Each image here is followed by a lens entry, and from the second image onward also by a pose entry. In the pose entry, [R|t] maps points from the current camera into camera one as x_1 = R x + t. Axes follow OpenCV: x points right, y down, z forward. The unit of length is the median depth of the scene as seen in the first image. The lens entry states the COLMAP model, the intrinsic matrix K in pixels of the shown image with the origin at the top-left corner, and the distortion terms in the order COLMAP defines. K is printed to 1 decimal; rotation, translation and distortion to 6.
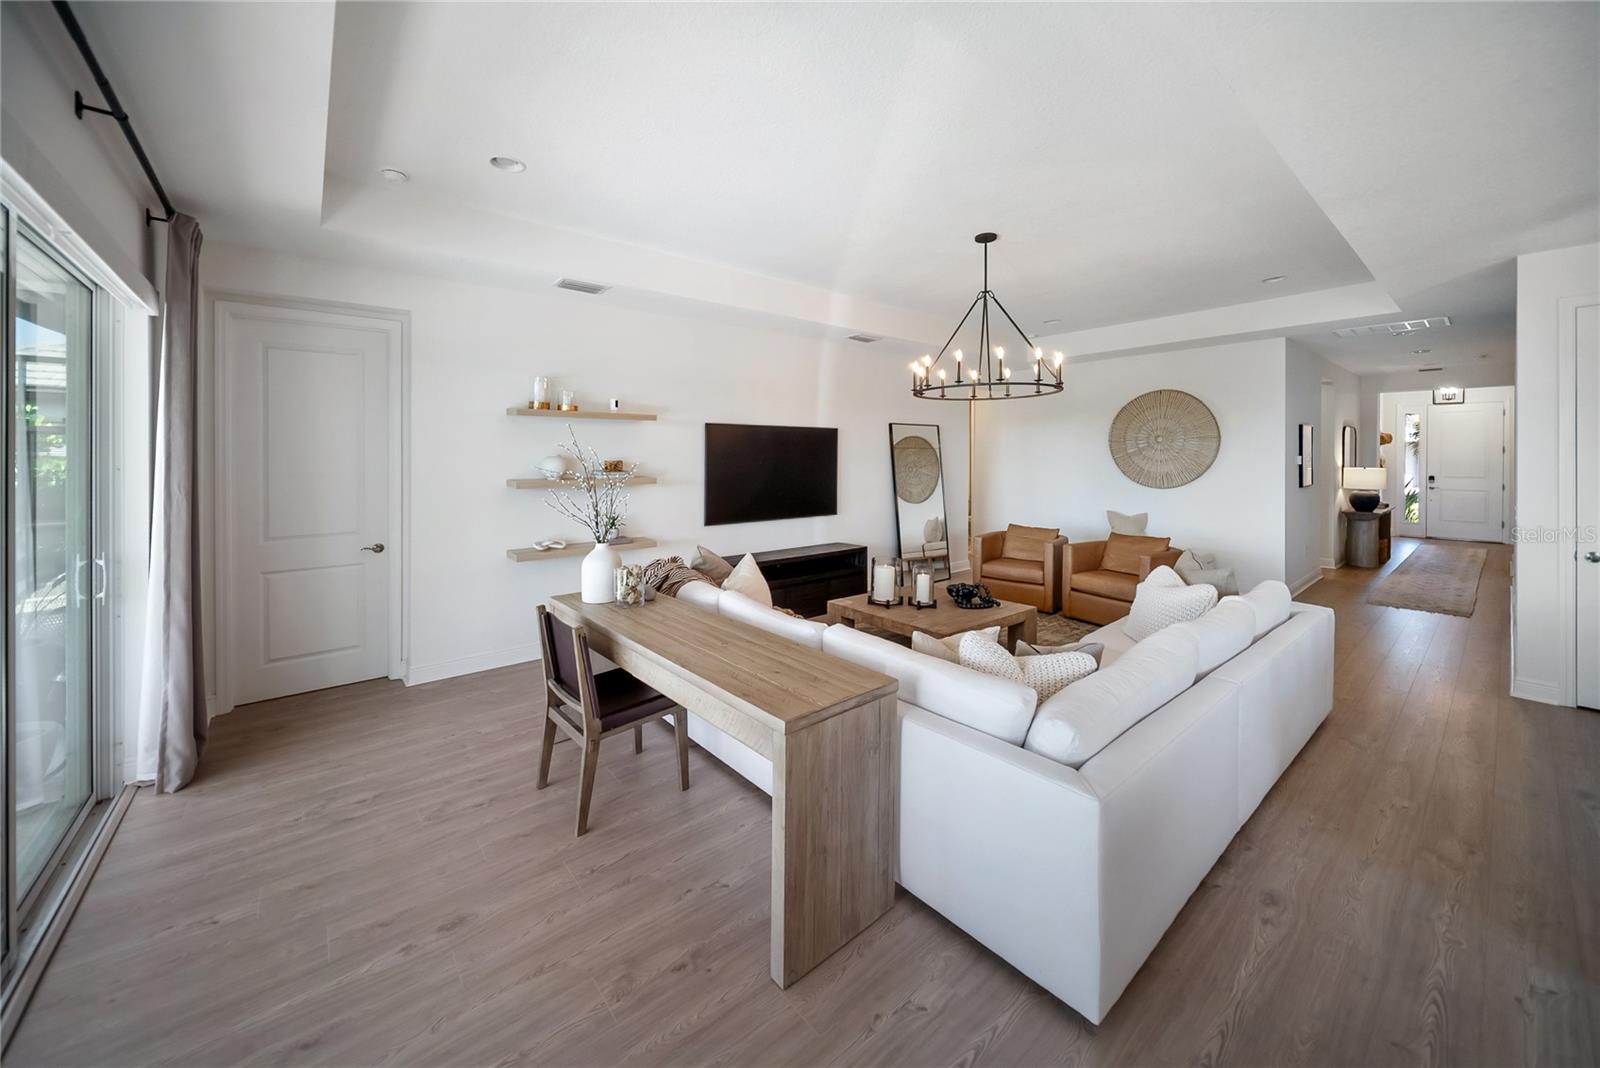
lens RADIAL K [[595.3, 0, 796.6], [0, 595.3, 460.9], [0, 0, 1]] dist [-0.000087, -0.000533]
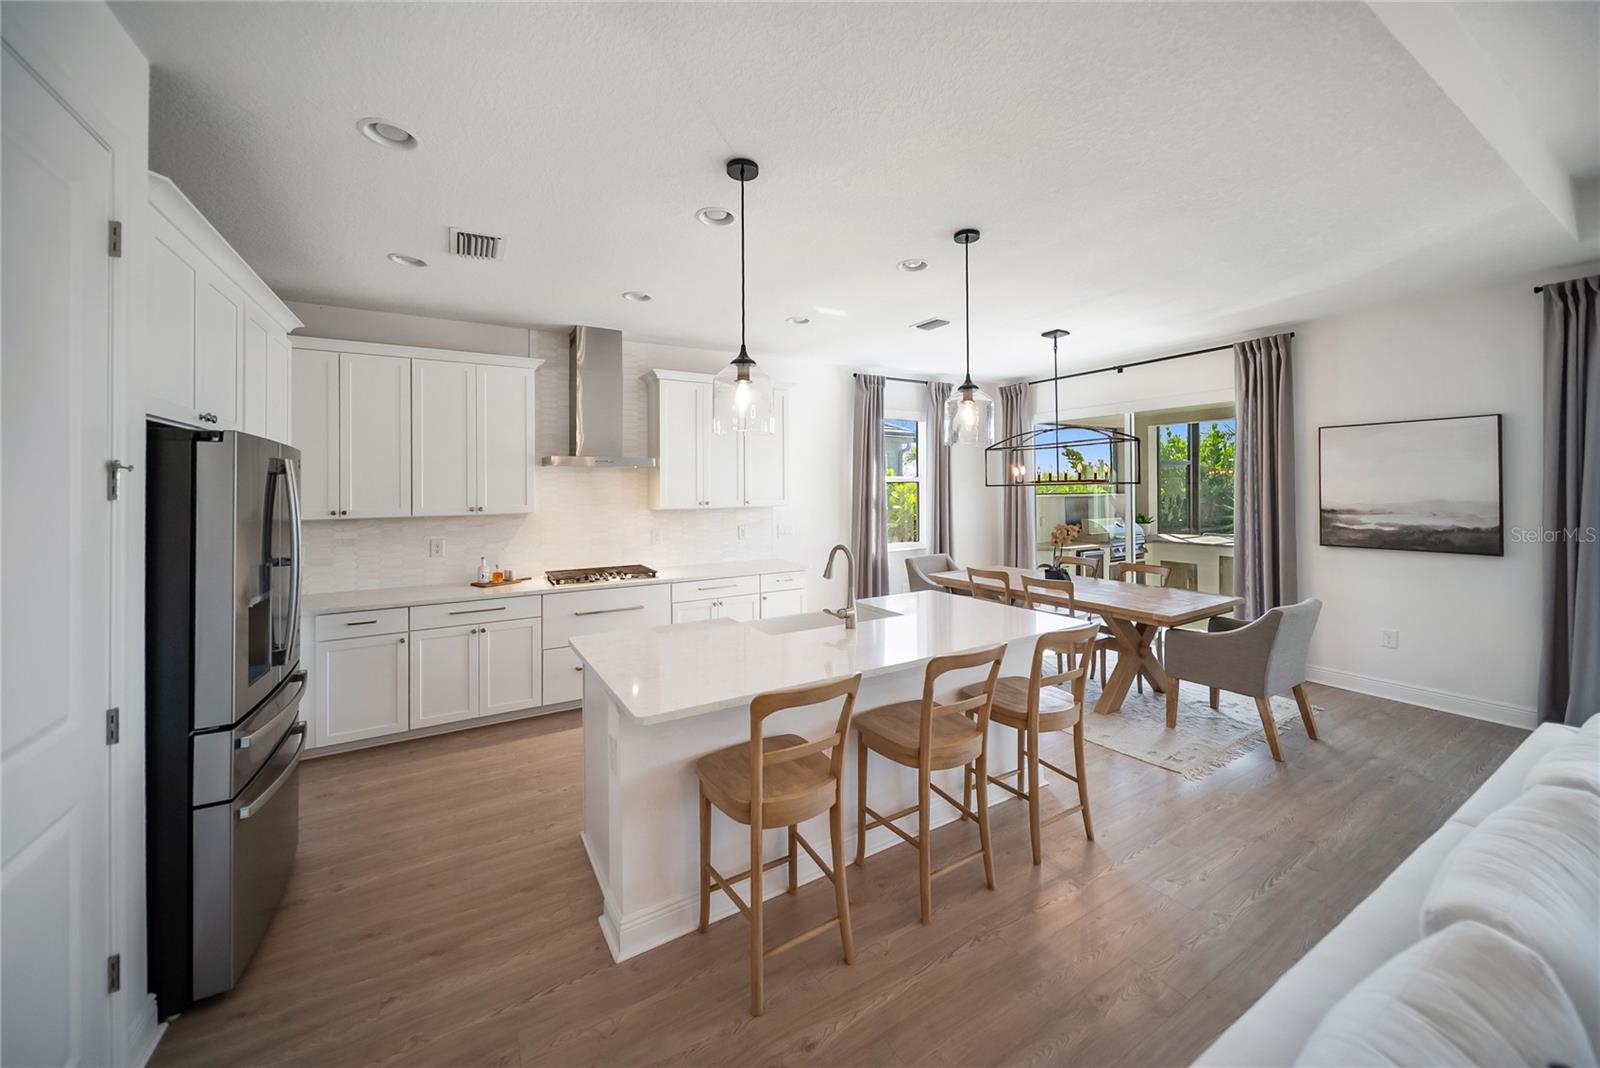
lens RADIAL K [[588.5, 0, 796.9], [0, 588.5, 478.9], [0, 0, 1]] dist [-0.003622, -0.000014]
pose [[-0.986809, 0.018335, 0.160844, 0.662404], [0.016600, 0.999789, -0.012119, -0.008561], [-0.161033, -0.009289, -0.986905, 0.868448]]
